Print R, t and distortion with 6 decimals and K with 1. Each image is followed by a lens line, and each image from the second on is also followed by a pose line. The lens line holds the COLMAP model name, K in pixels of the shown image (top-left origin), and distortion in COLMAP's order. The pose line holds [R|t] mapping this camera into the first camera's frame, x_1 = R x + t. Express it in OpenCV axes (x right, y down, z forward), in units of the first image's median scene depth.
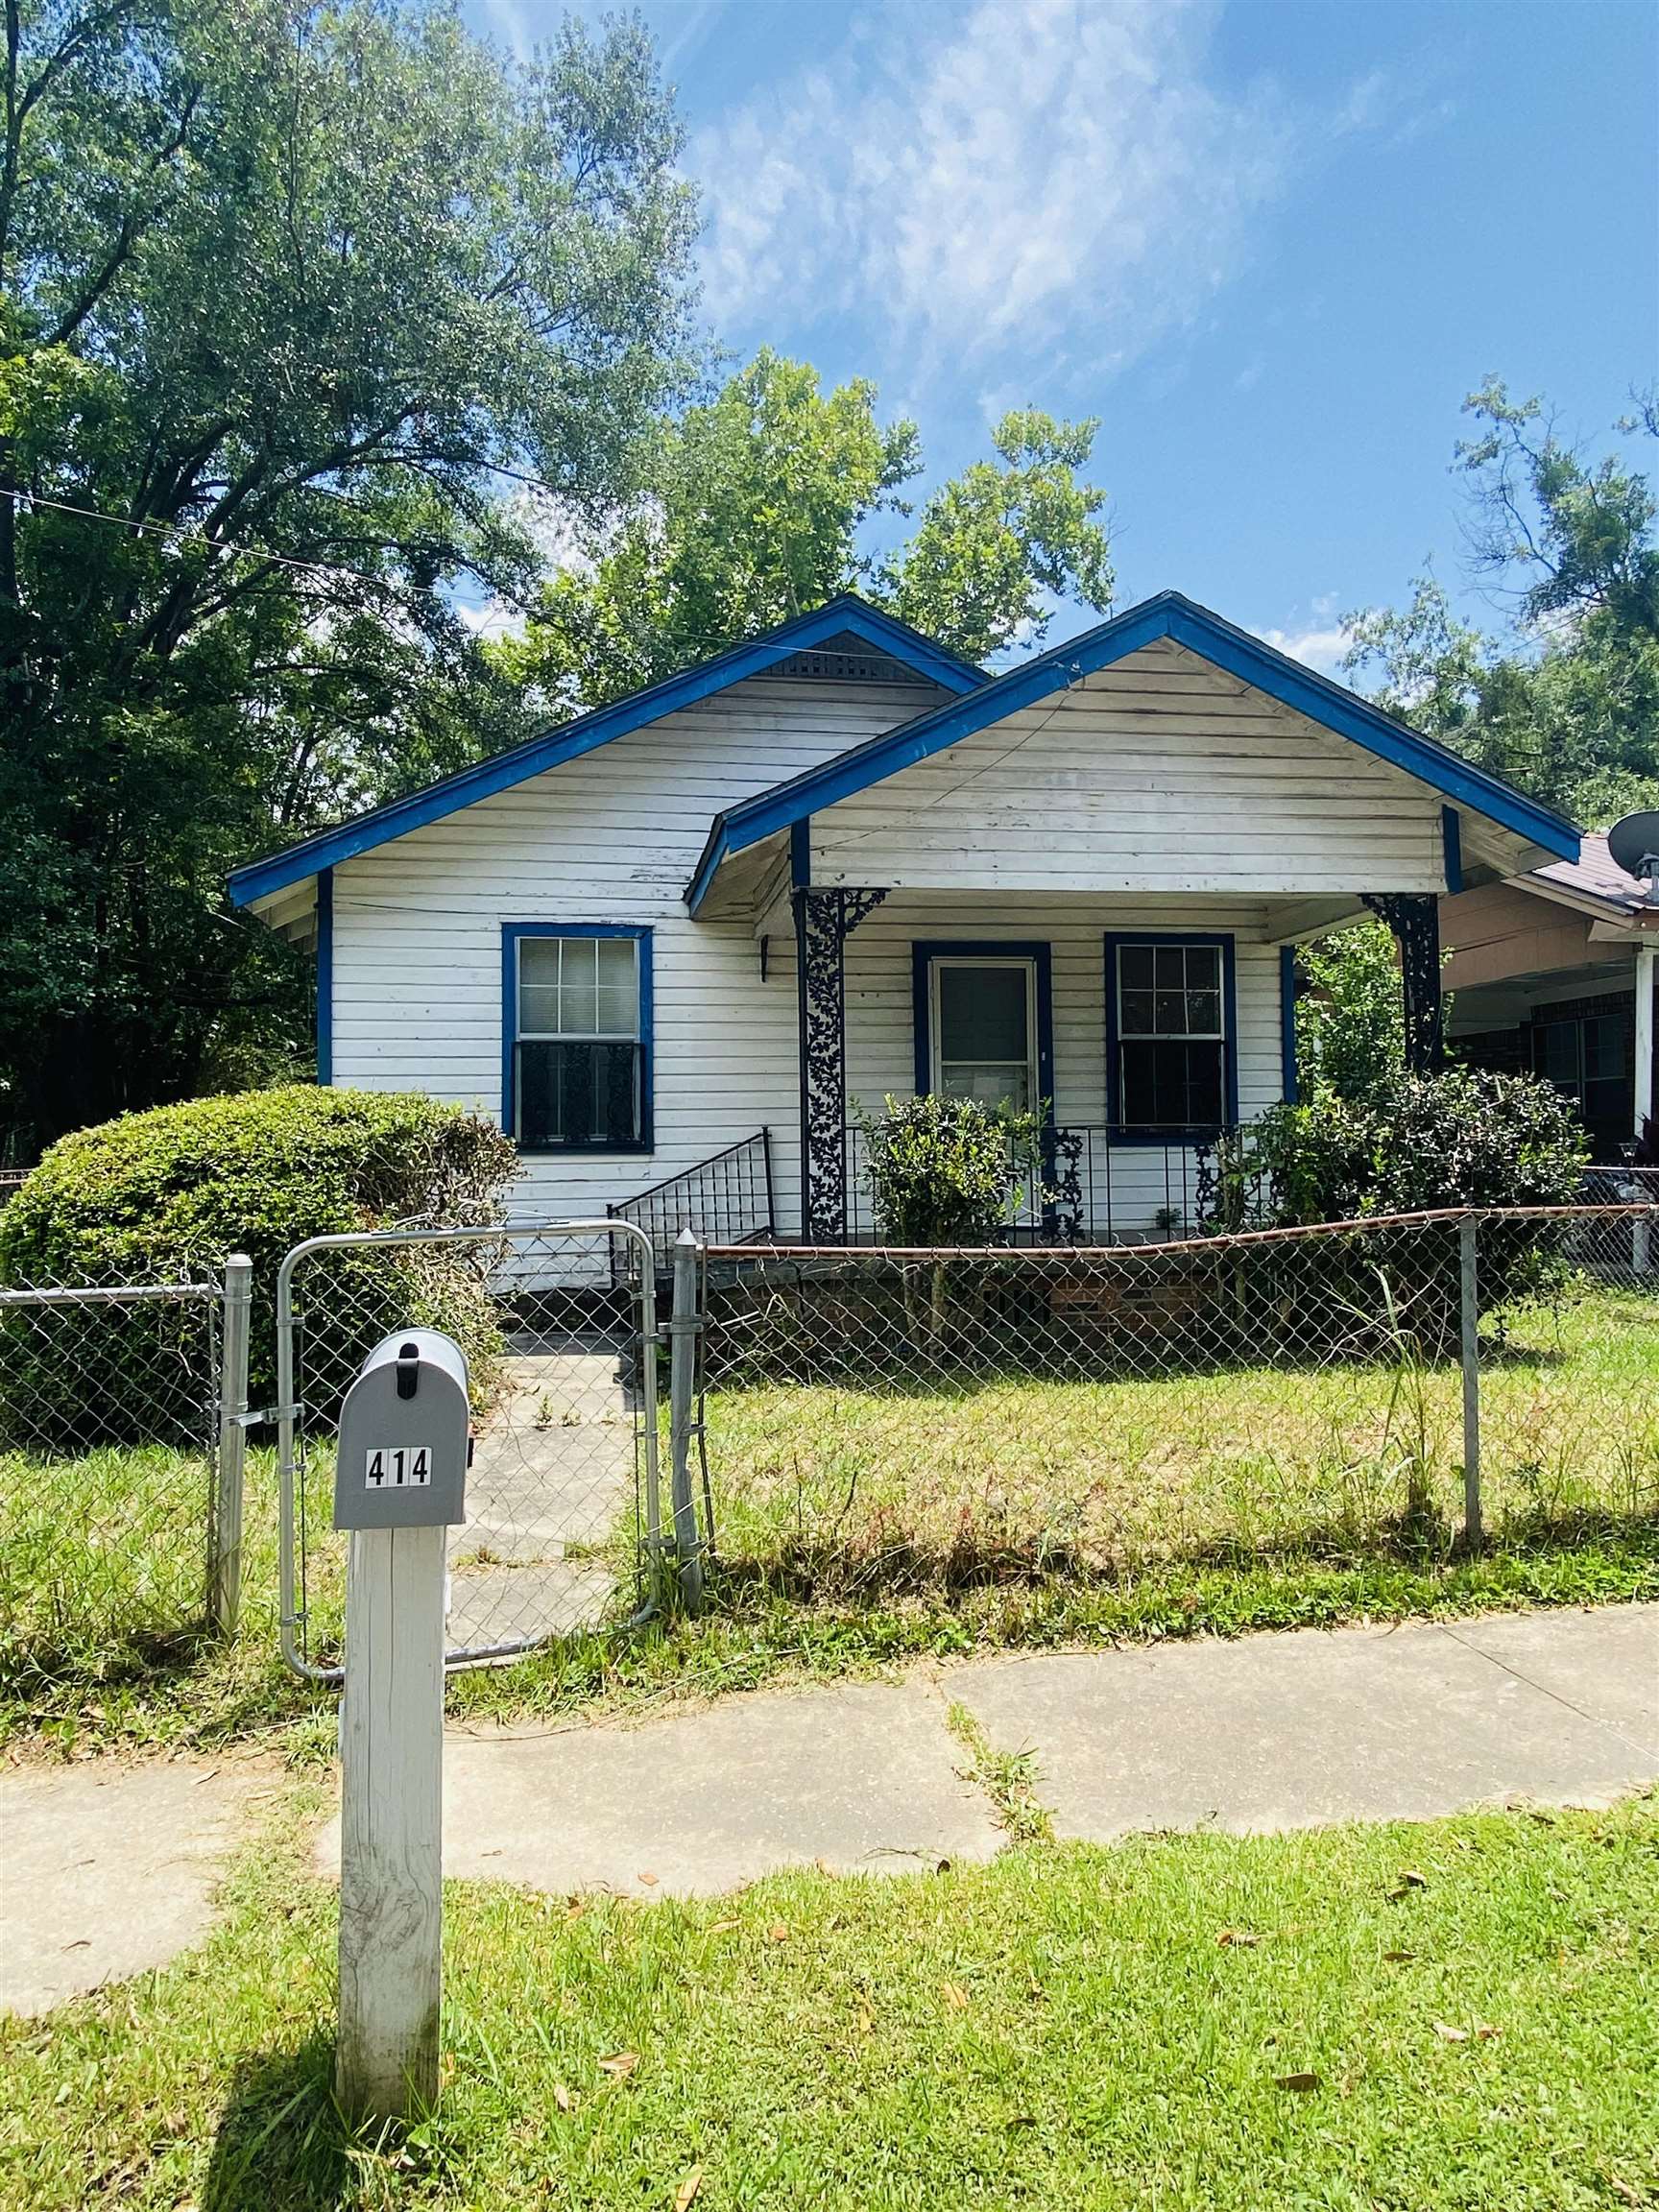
lens RADIAL K [[1365.6, 0, 828.1], [0, 1365.6, 1108.6], [0, 0, 1]] dist [0.023364, -0.016238]
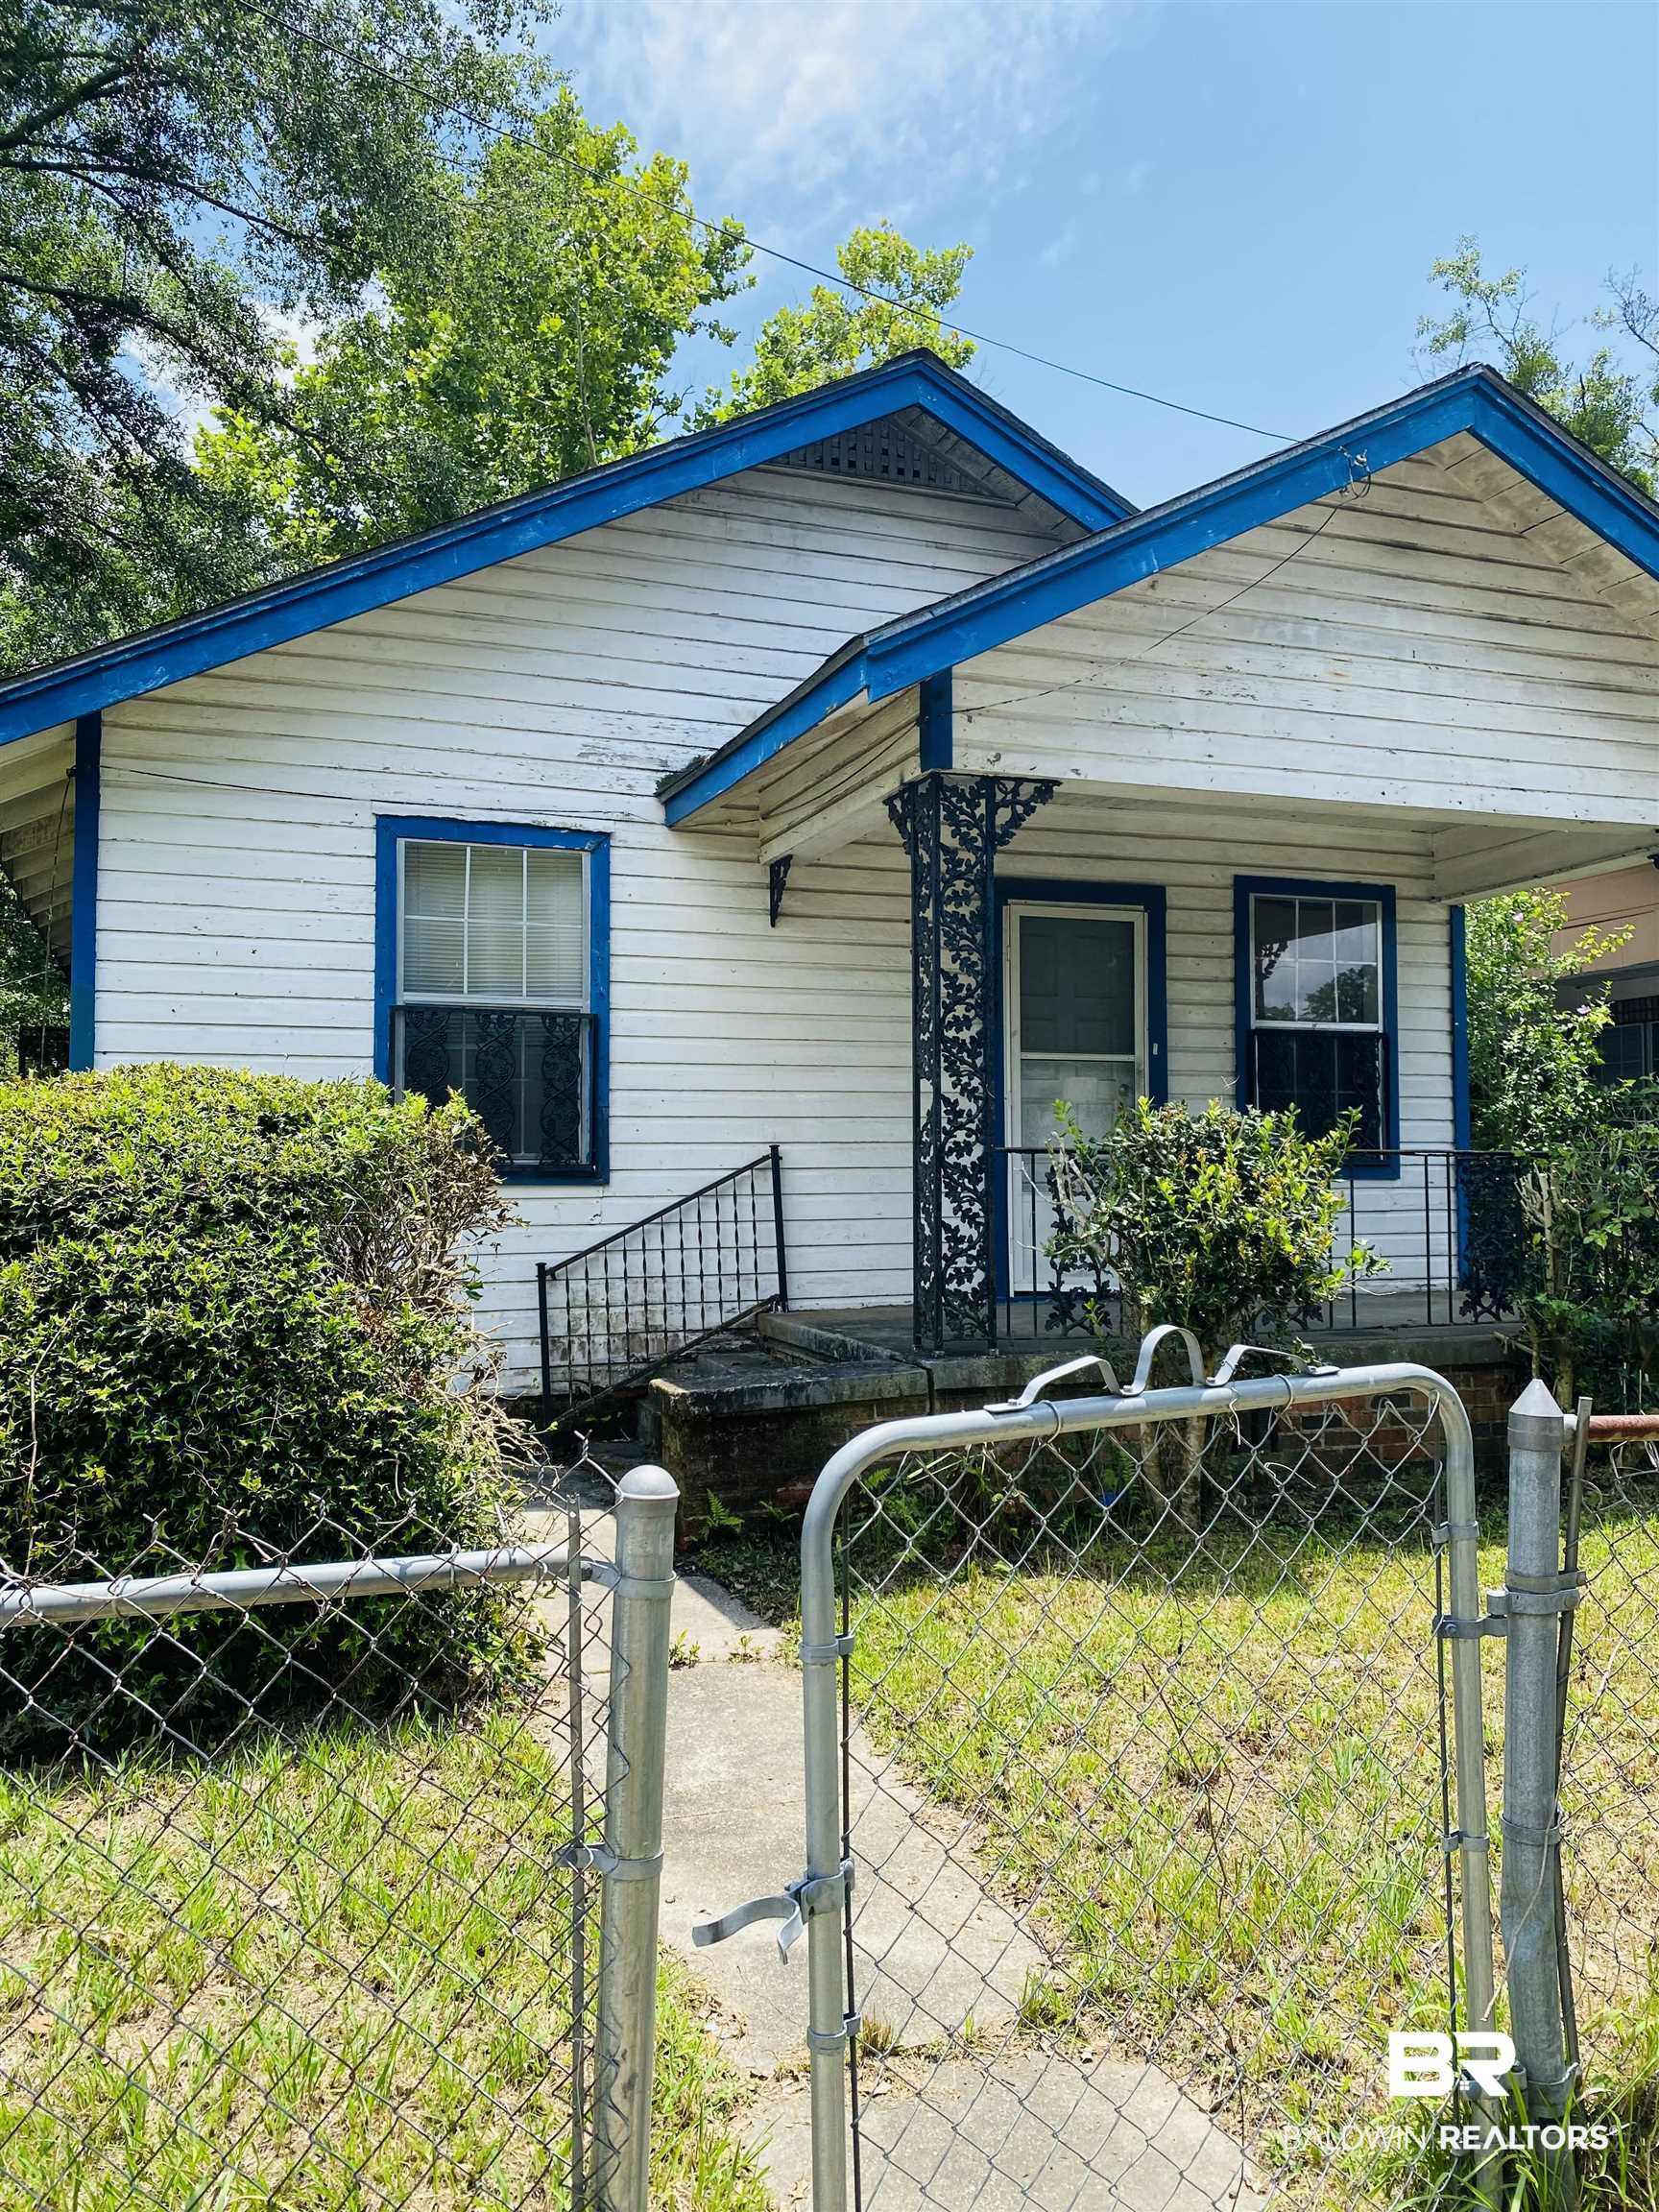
lens RADIAL K [[1689.8, 0, 827.4], [0, 1689.8, 1109.1], [0, 0, 1]] dist [0.020535, -0.016997]
pose [[0.982197, 0.016465, 0.187129, -0.176757], [-0.014965, 0.999844, -0.009428, 0.003314], [-0.187254, 0.006460, 0.982290, 0.193905]]
